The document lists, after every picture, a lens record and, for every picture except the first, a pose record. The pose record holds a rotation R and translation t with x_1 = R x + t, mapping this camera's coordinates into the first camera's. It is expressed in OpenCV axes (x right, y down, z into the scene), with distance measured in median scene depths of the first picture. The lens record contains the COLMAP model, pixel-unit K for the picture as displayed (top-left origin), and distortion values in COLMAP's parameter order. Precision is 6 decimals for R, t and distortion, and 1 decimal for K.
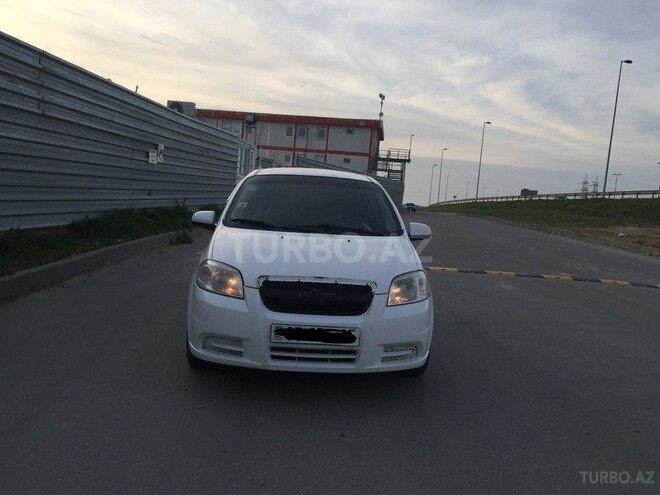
lens RADIAL K [[557.8, 0, 330.0], [0, 557.8, 247.5], [0, 0, 1]] dist [0.079083, -0.101343]
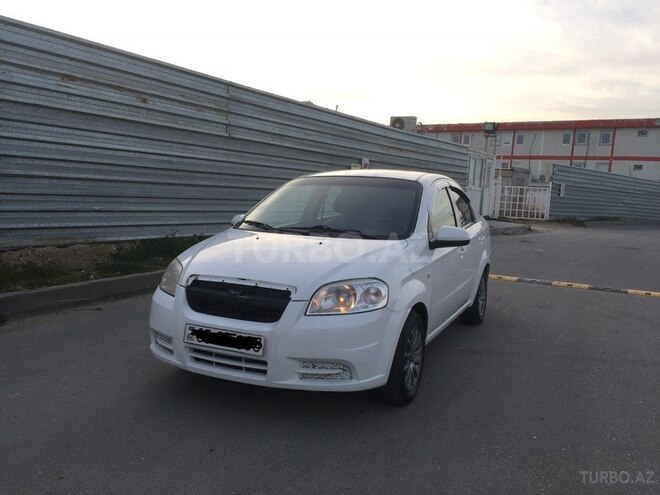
lens RADIAL K [[557.8, 0, 330.0], [0, 557.8, 247.5], [0, 0, 1]] dist [0.079083, -0.101343]
pose [[0.881363, 0.019967, -0.472018, 0.197190], [-0.032878, 0.999277, -0.019118, 0.005026], [0.471295, 0.032369, 0.881382, 0.086400]]
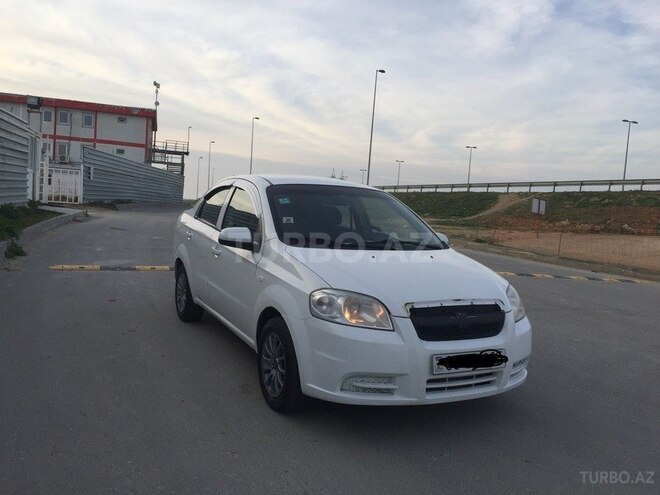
lens RADIAL K [[557.8, 0, 330.0], [0, 557.8, 247.5], [0, 0, 1]] dist [0.079083, -0.101343]
pose [[0.916922, -0.043207, 0.396722, -0.212308], [0.038226, 0.999060, 0.020458, -0.022719], [-0.397232, -0.003593, 0.917711, 0.074354]]
